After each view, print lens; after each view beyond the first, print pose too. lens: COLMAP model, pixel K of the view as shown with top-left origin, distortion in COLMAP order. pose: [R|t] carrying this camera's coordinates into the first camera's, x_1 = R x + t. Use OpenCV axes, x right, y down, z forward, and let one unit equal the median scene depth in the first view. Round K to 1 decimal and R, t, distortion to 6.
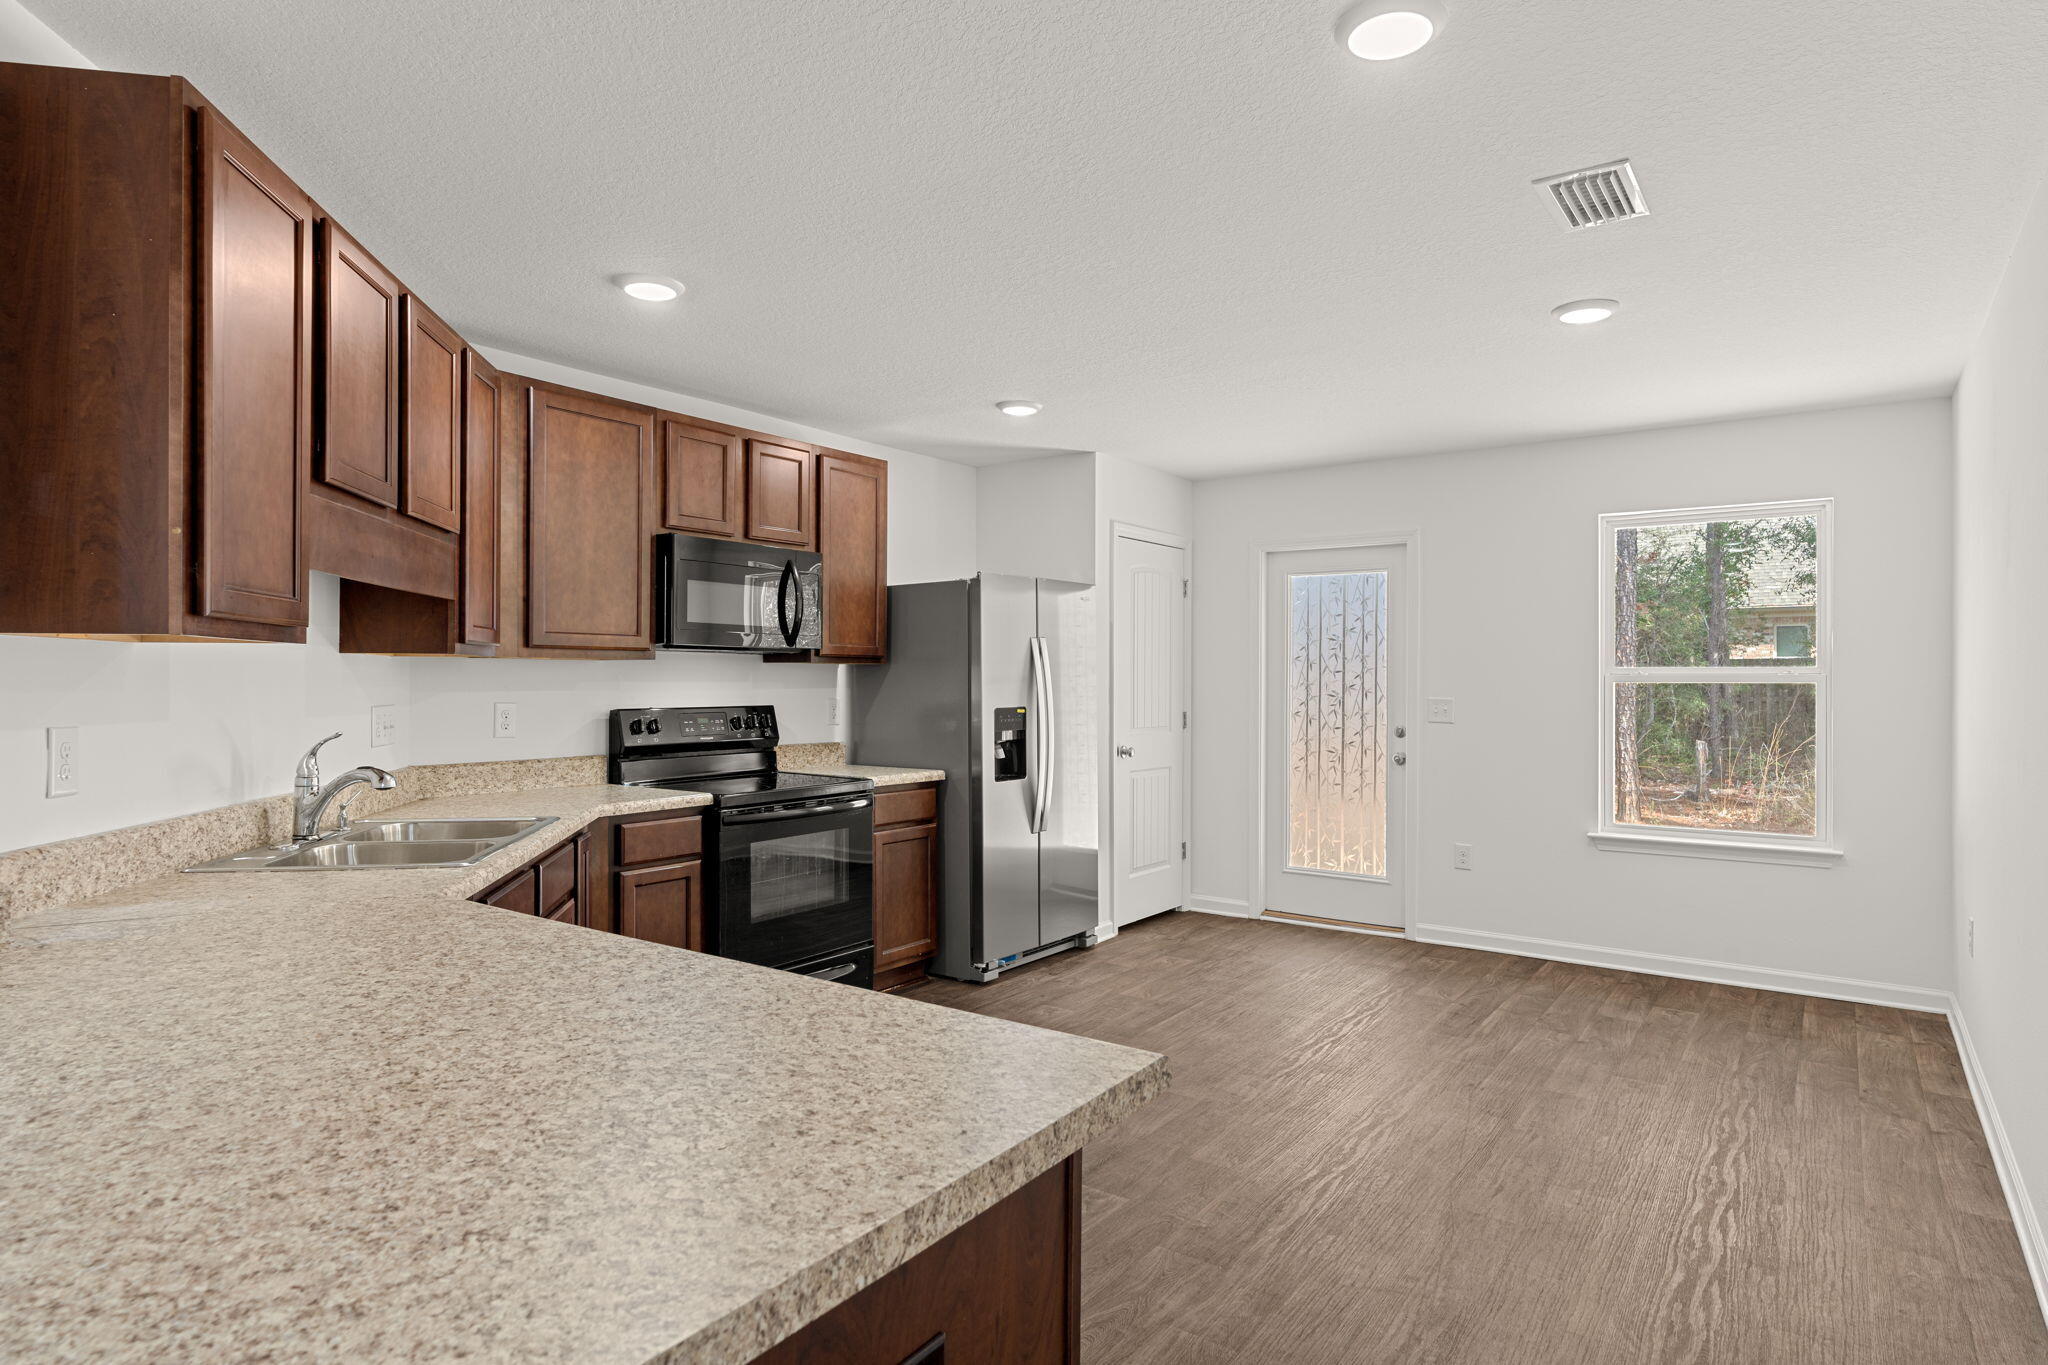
lens RADIAL K [[1123.1, 0, 1023.9], [0, 1123.1, 685.4], [0, 0, 1]] dist [0.000436, 0.003236]
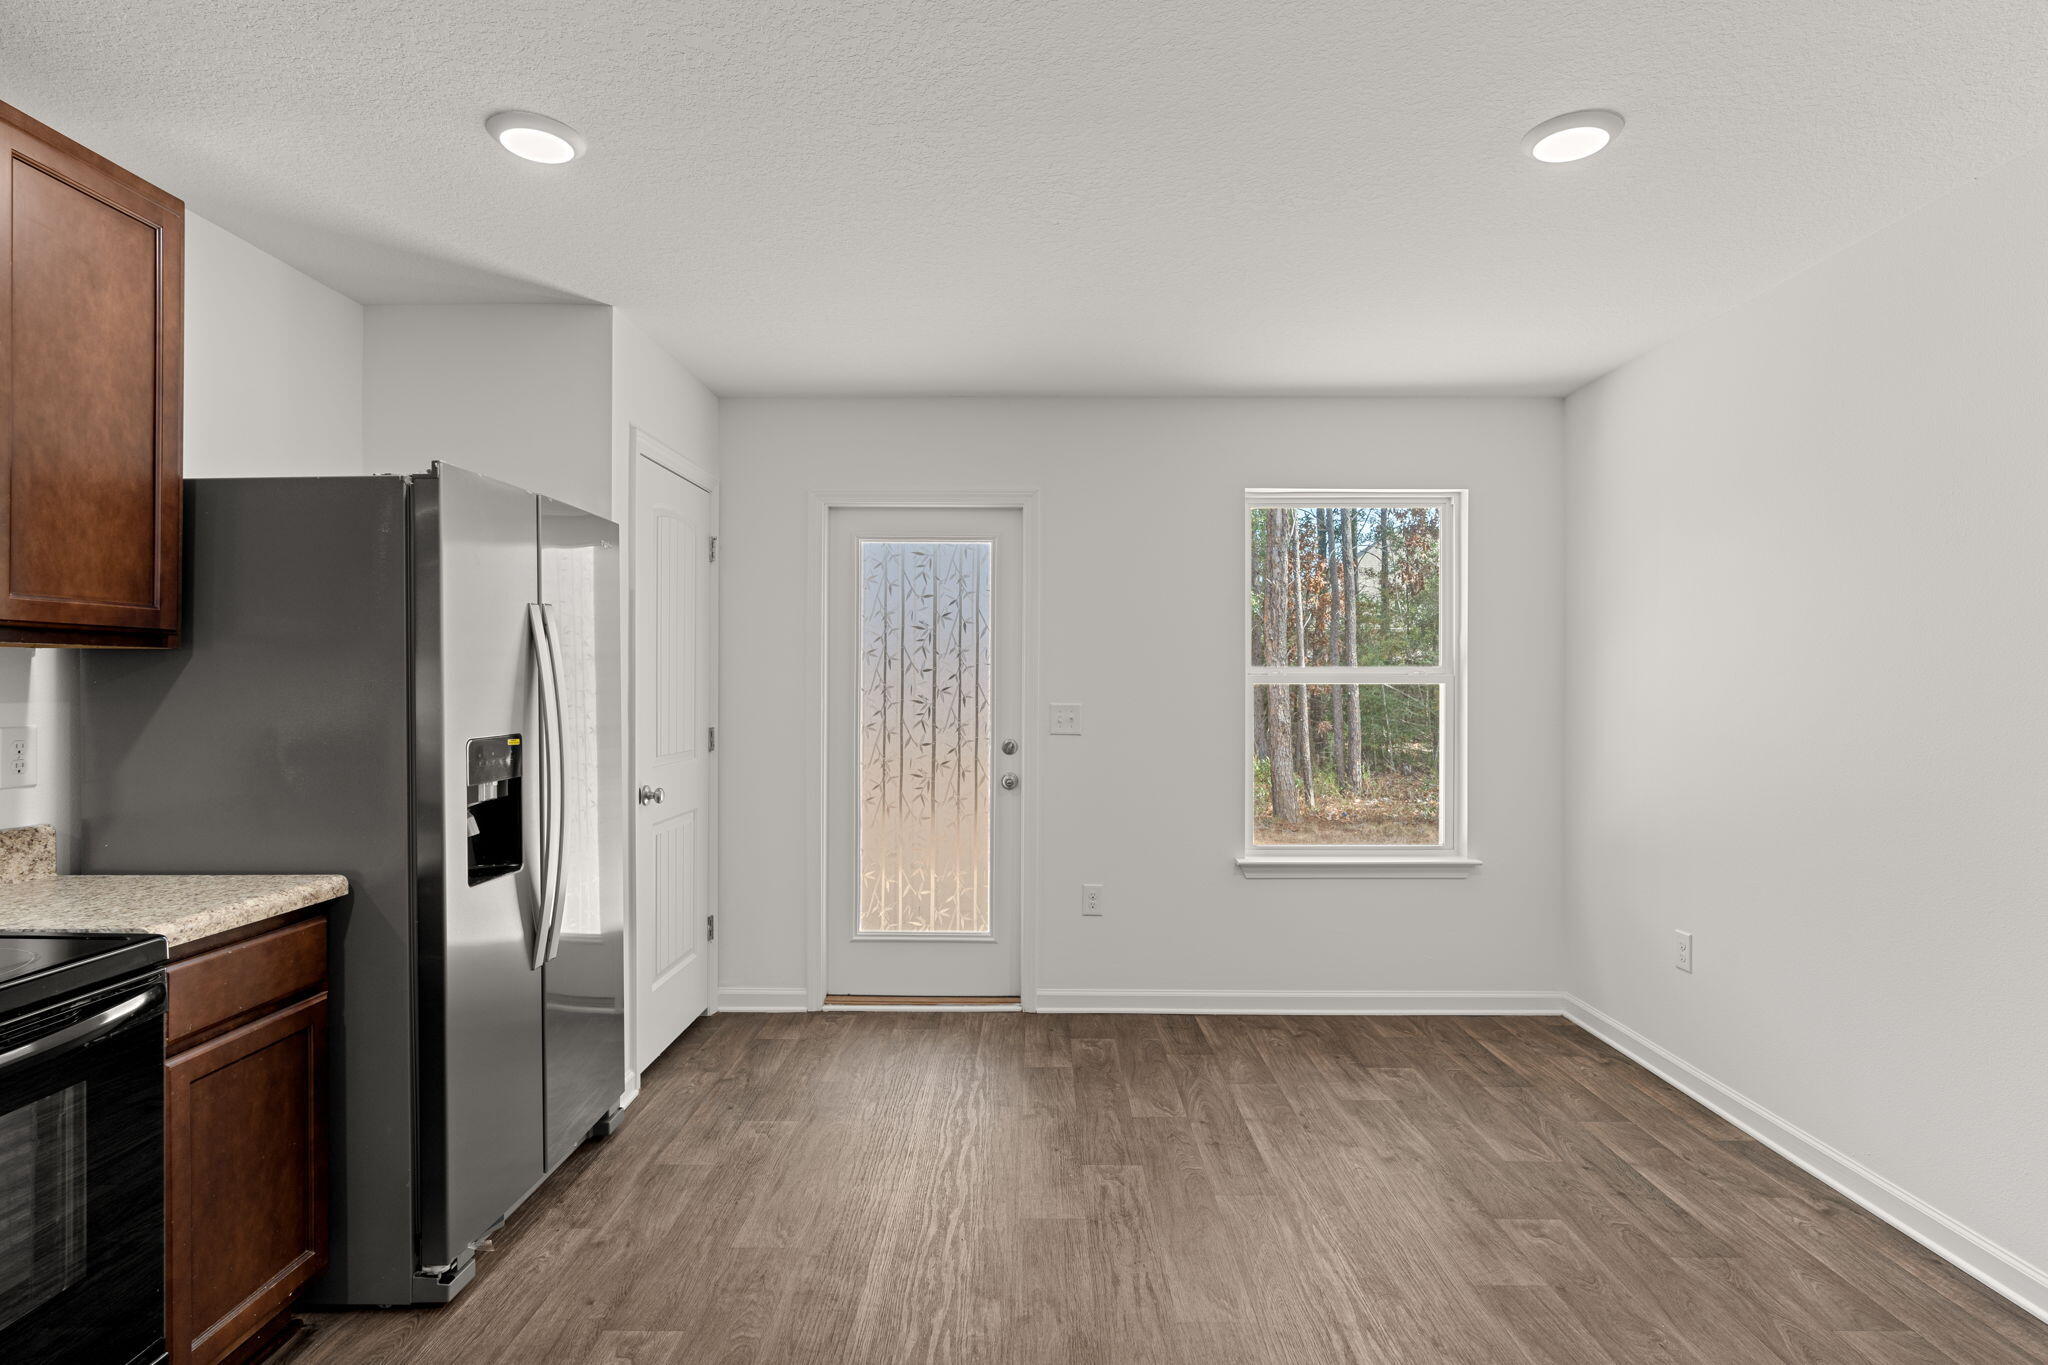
lens RADIAL K [[1031.7, 0, 1031.5], [0, 1031.7, 680.0], [0, 0, 1]] dist [-0.006064, 0.002005]
pose [[0.812048, -0.000585, 0.583591, -0.086622], [0.002787, 0.999992, -0.002875, -0.004332], [-0.583584, 0.003961, 0.812043, 0.466860]]
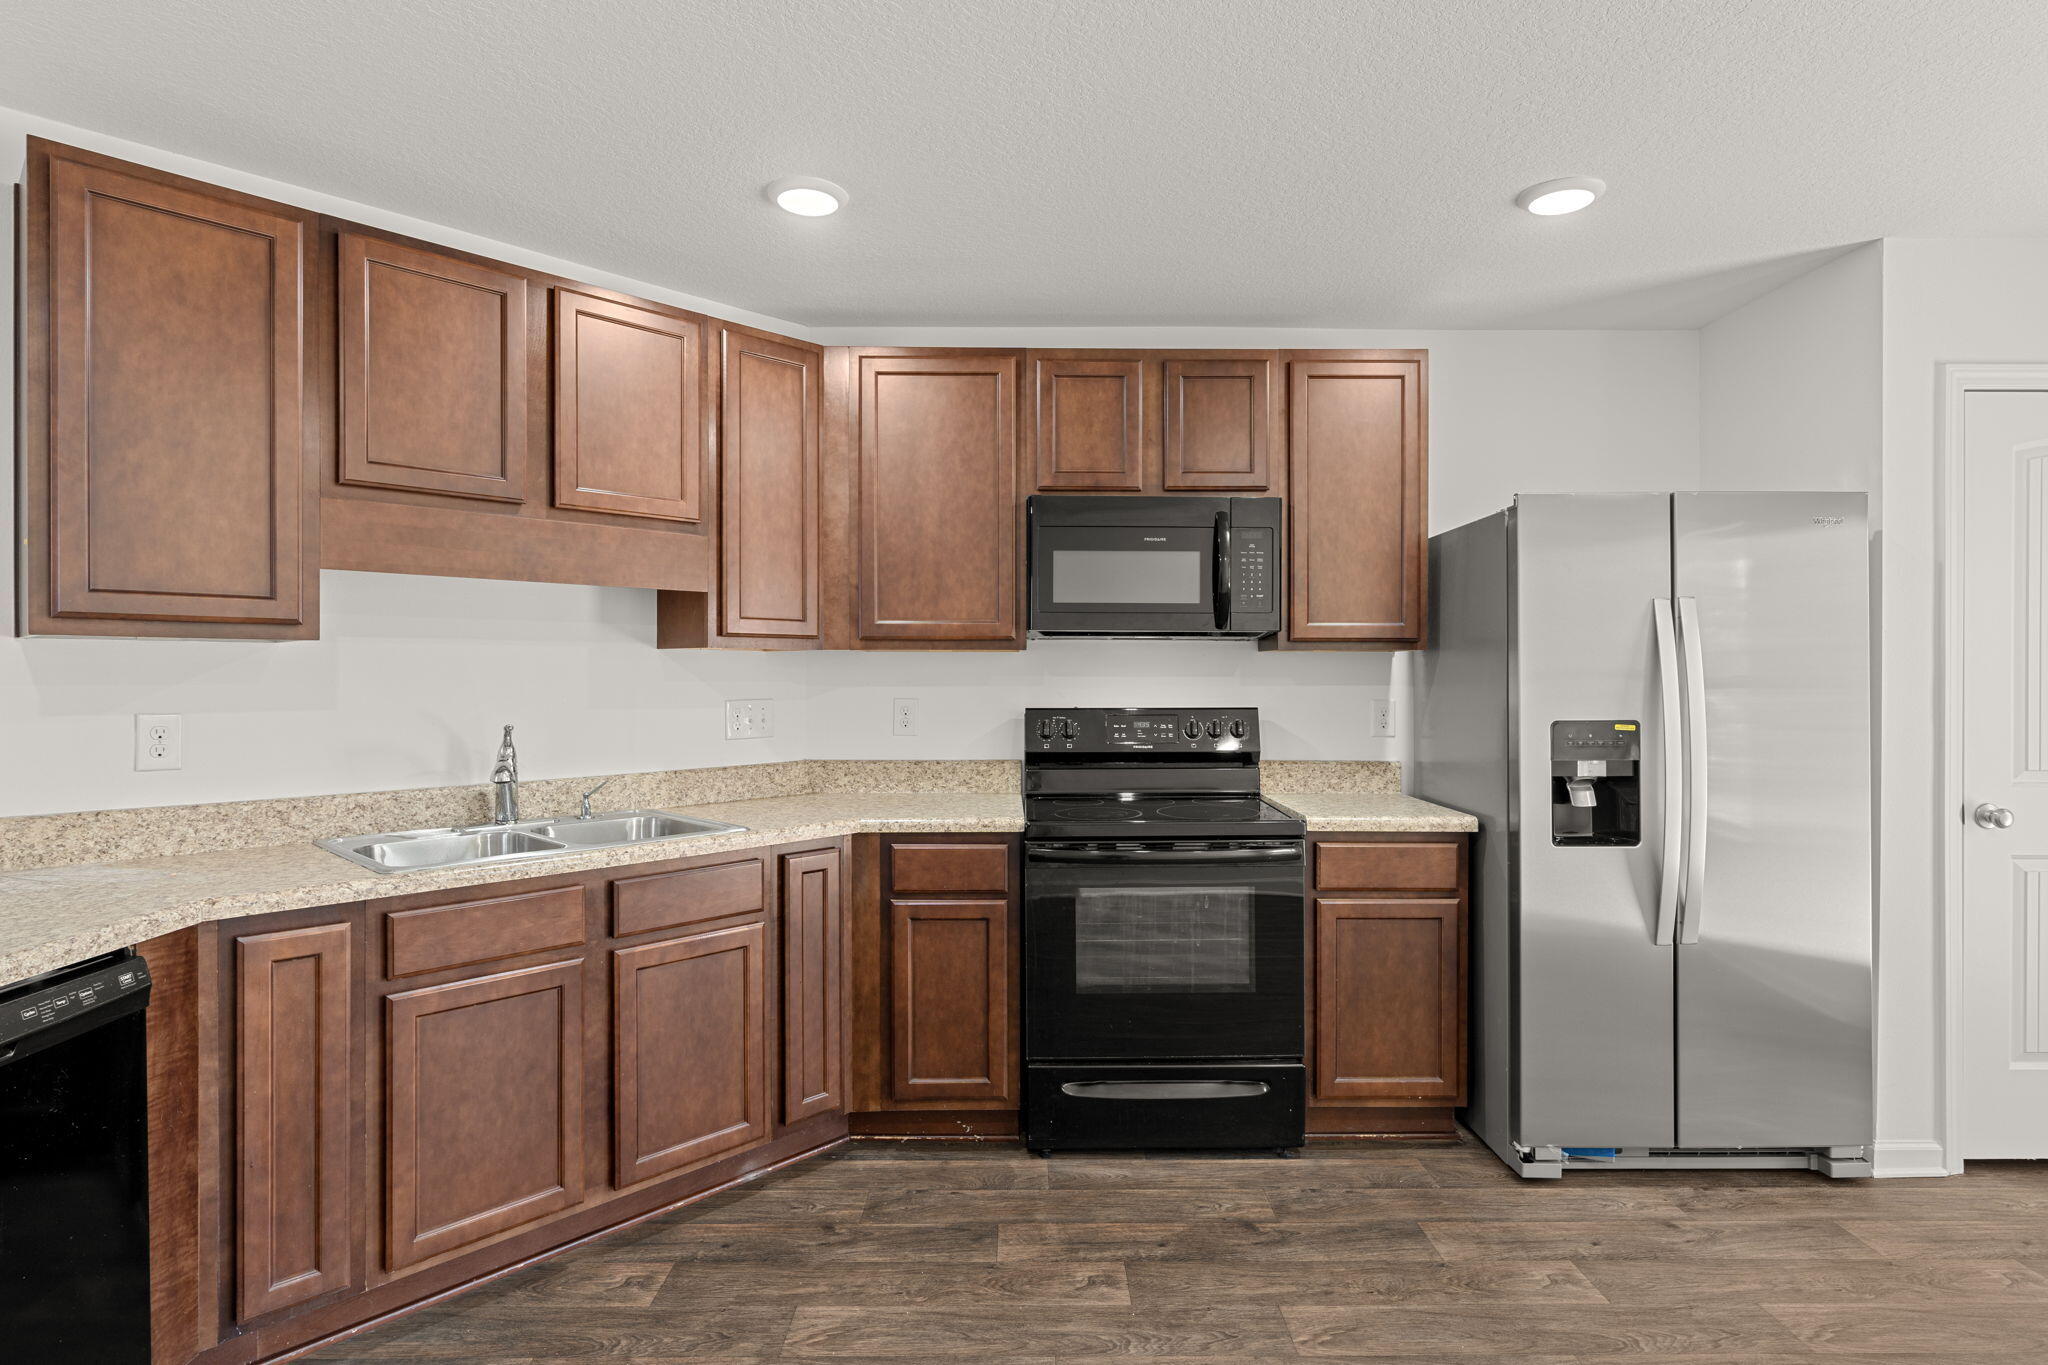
lens RADIAL K [[1097.3, 0, 1041.6], [0, 1097.3, 681.5], [0, 0, 1]] dist [-0.001614, 0.000020]
pose [[0.596838, 0.006042, -0.802339, 0.268522], [-0.003480, 0.999982, 0.004942, -0.002878], [0.802354, -0.000157, 0.596848, 0.424695]]
